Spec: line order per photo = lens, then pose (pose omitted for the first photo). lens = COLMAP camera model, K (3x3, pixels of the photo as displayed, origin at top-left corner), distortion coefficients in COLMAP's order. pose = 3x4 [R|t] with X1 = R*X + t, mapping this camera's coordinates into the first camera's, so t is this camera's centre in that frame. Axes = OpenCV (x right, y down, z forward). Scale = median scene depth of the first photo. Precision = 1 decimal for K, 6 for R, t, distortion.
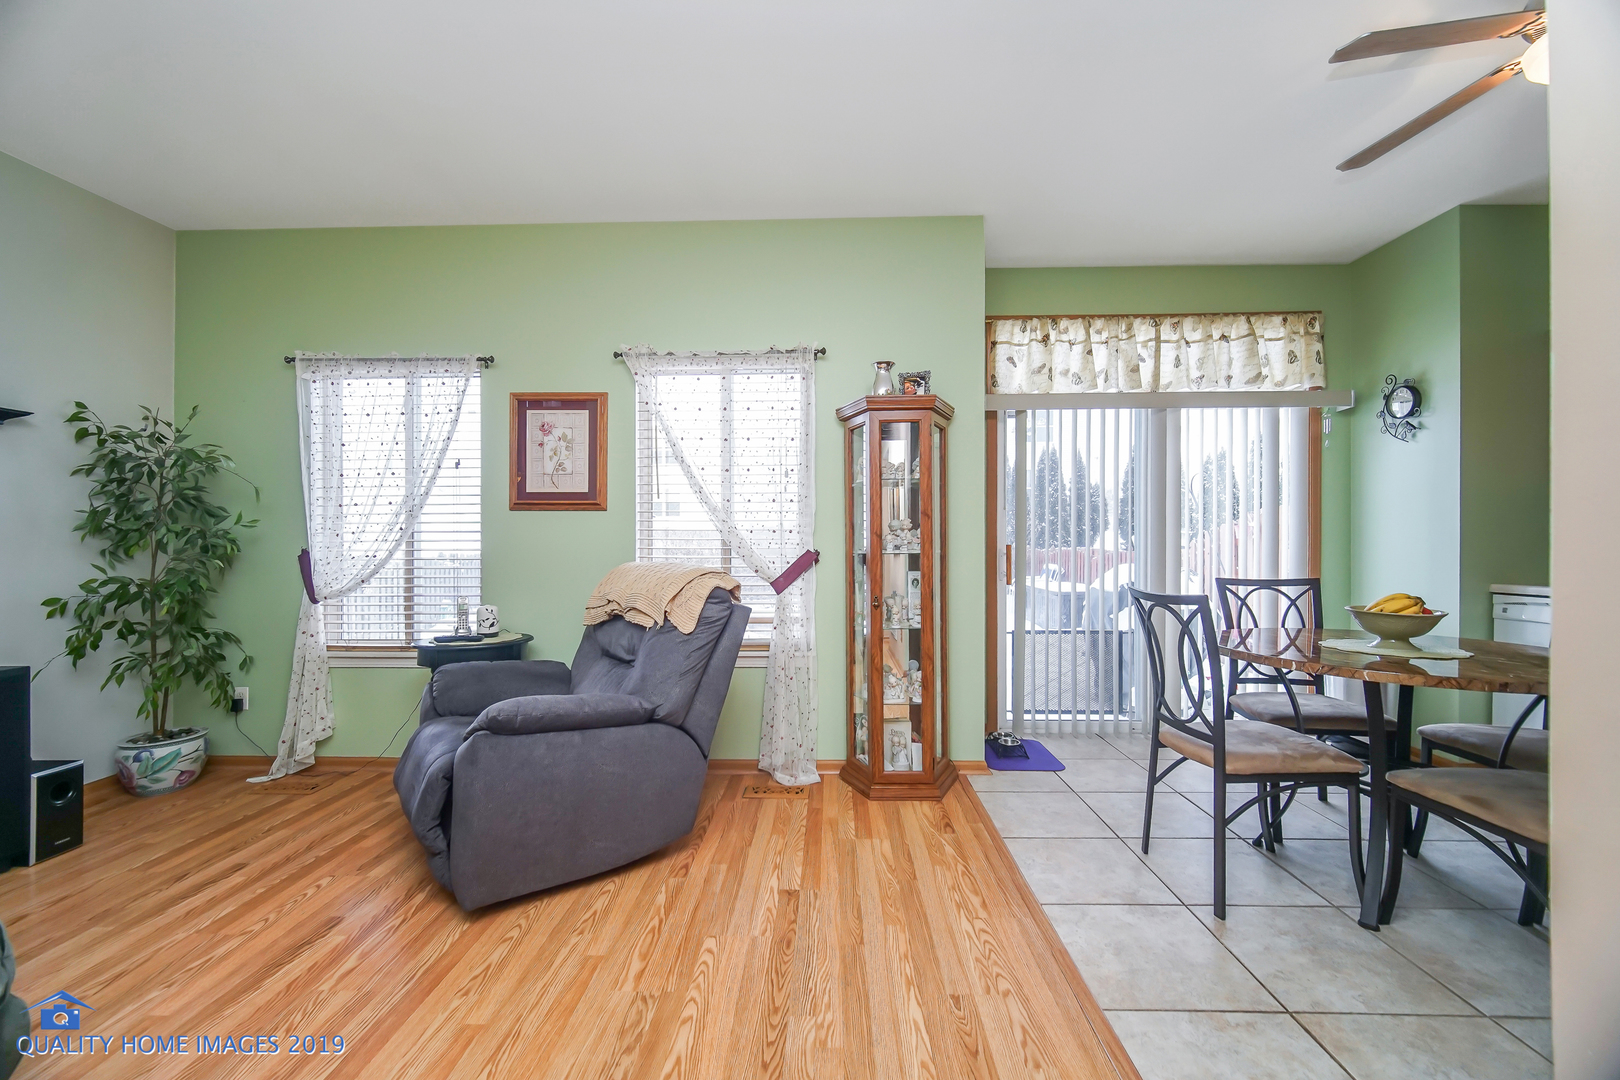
lens RADIAL K [[644.7, 0, 808.1], [0, 644.7, 542.0], [0, 0, 1]] dist [-0.001429, -0.000606]
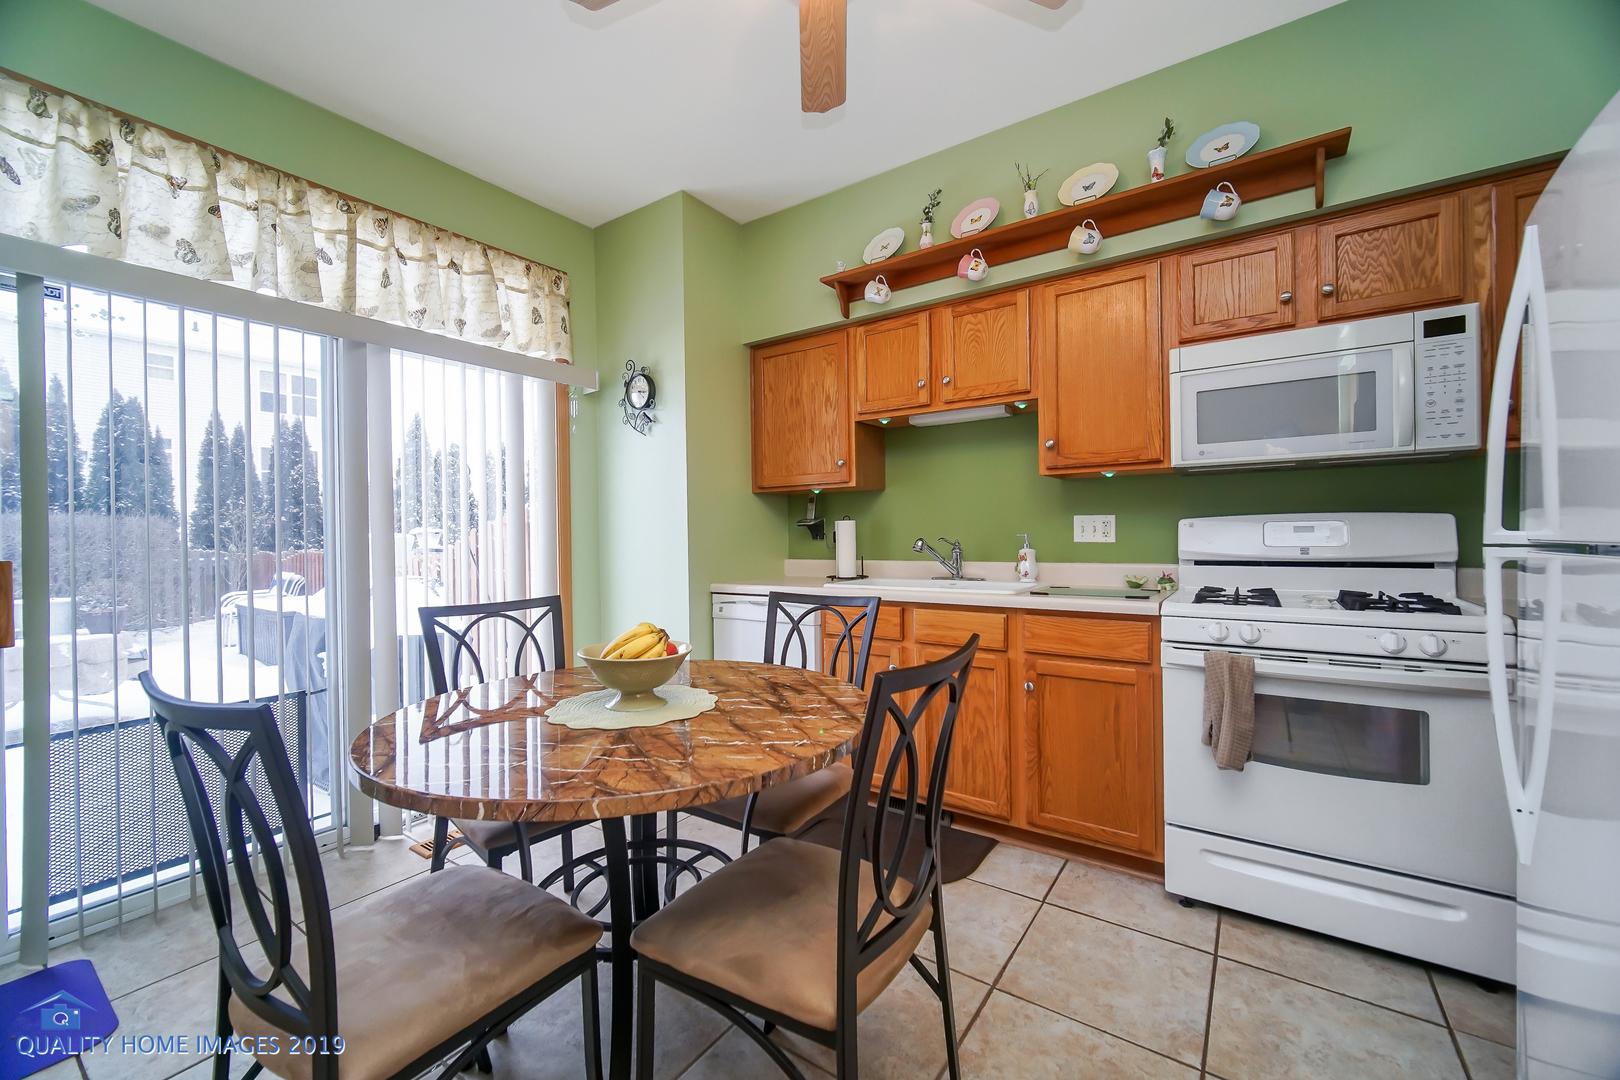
lens RADIAL K [[644.4, 0, 810.0], [0, 644.4, 540.0], [0, 0, 1]] dist [-0.010945, -0.000331]
pose [[0.538175, -0.014171, 0.842714, 0.251197], [0.011801, 0.999887, 0.009278, -0.007859], [-0.842750, 0.004951, 0.538282, 0.274305]]
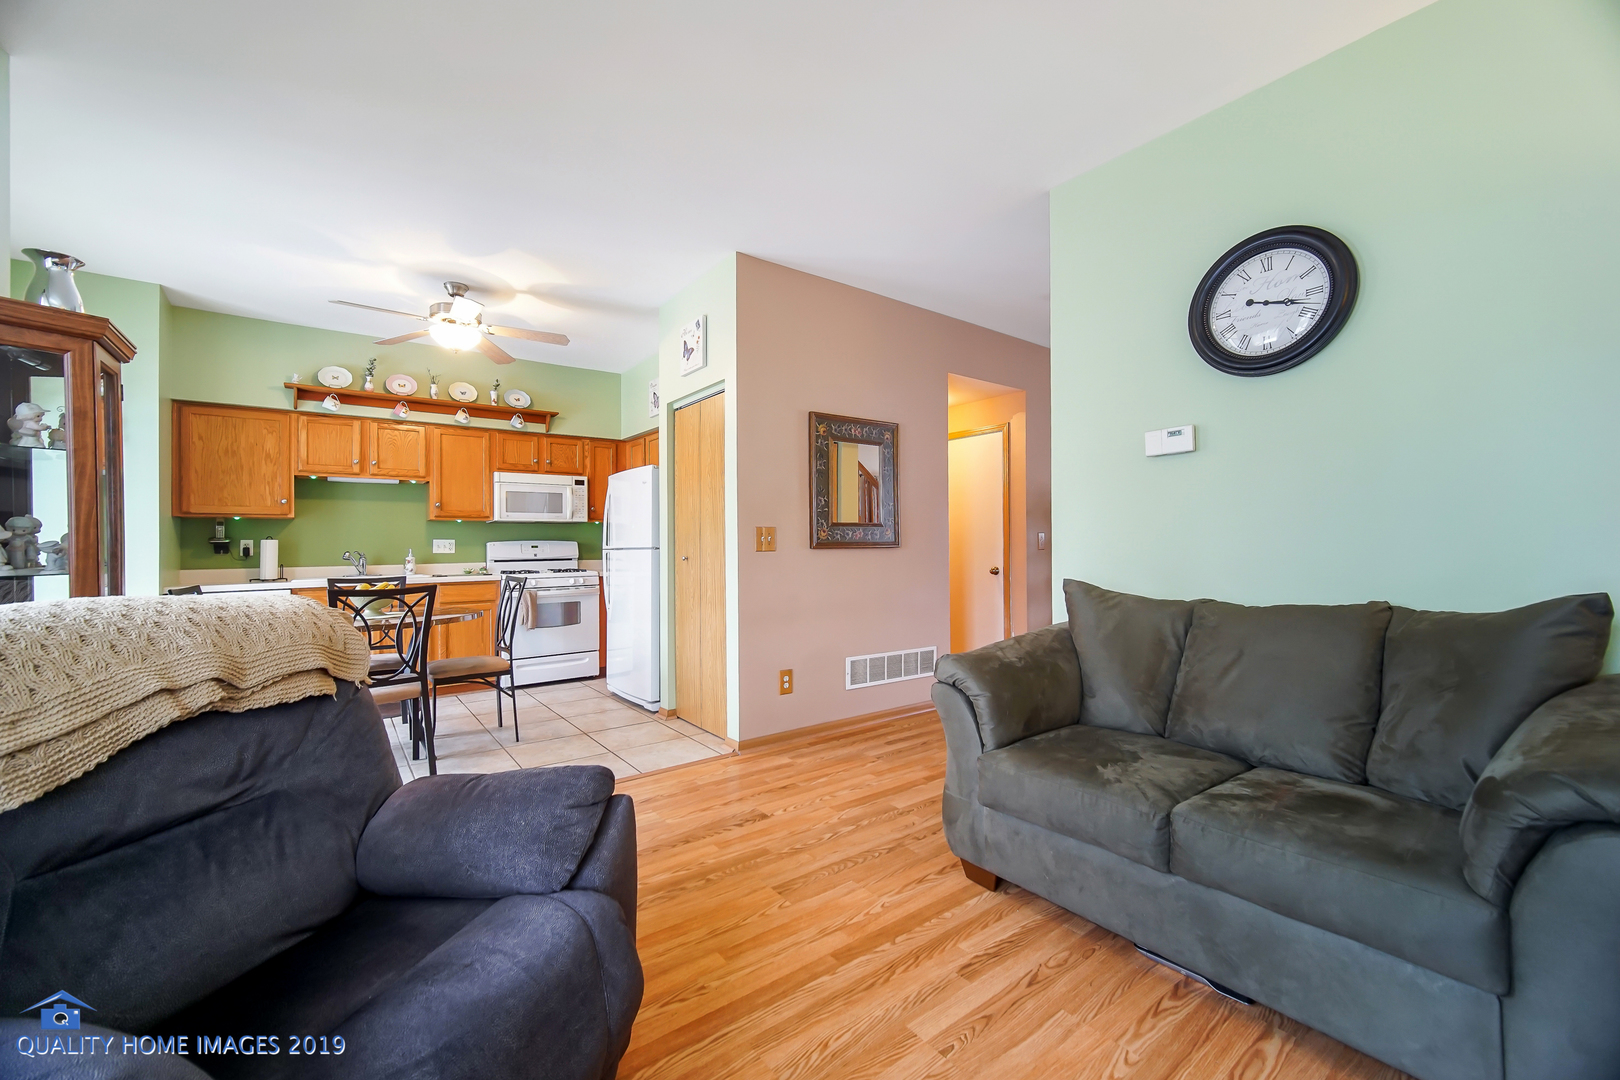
lens RADIAL K [[653.4, 0, 807.8], [0, 653.4, 543.5], [0, 0, 1]] dist [-0.000604, -0.000203]
pose [[-0.624037, 0.011780, 0.781306, -0.660111], [0.011033, 0.999920, -0.006264, 0.002281], [-0.781317, 0.004711, -0.624117, 0.686491]]
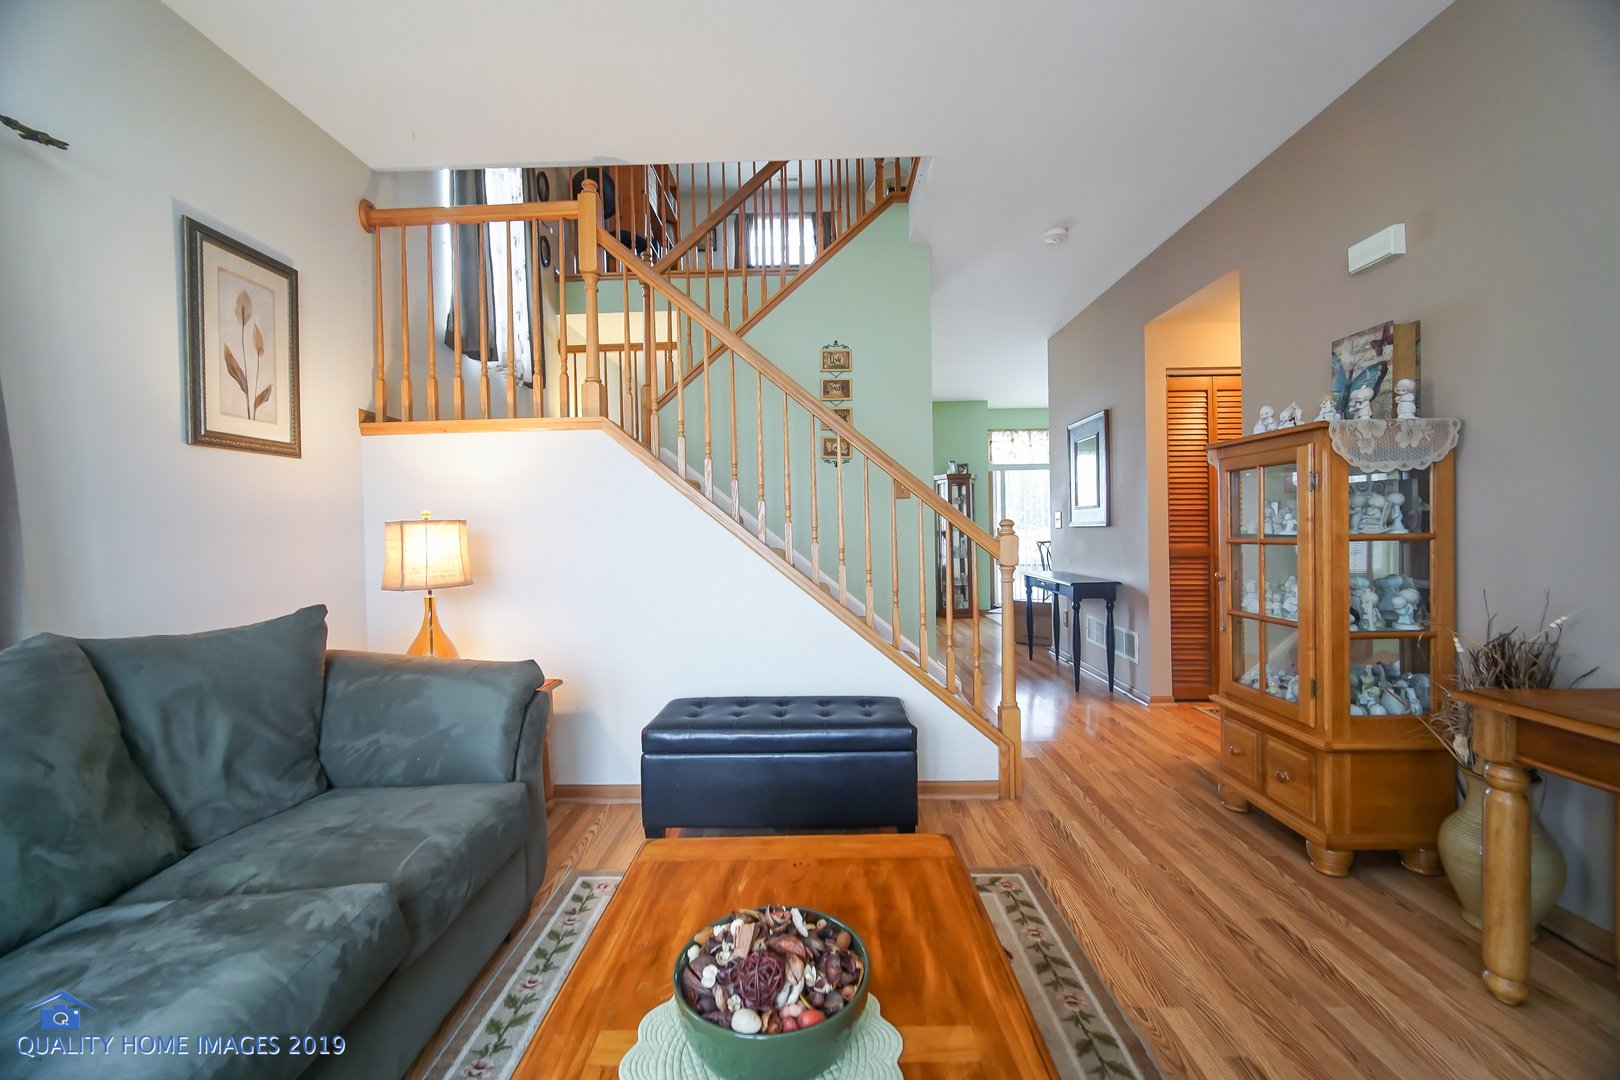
lens RADIAL K [[689.7, 0, 810.0], [0, 689.7, 540.0], [0, 0, 1]] dist [-0.001715, -0.000260]
pose [[0.999096, -0.012901, 0.040497, -0.484890], [0.012341, 0.999825, 0.014062, 0.004700], [-0.040671, -0.013549, 0.999081, -1.518771]]
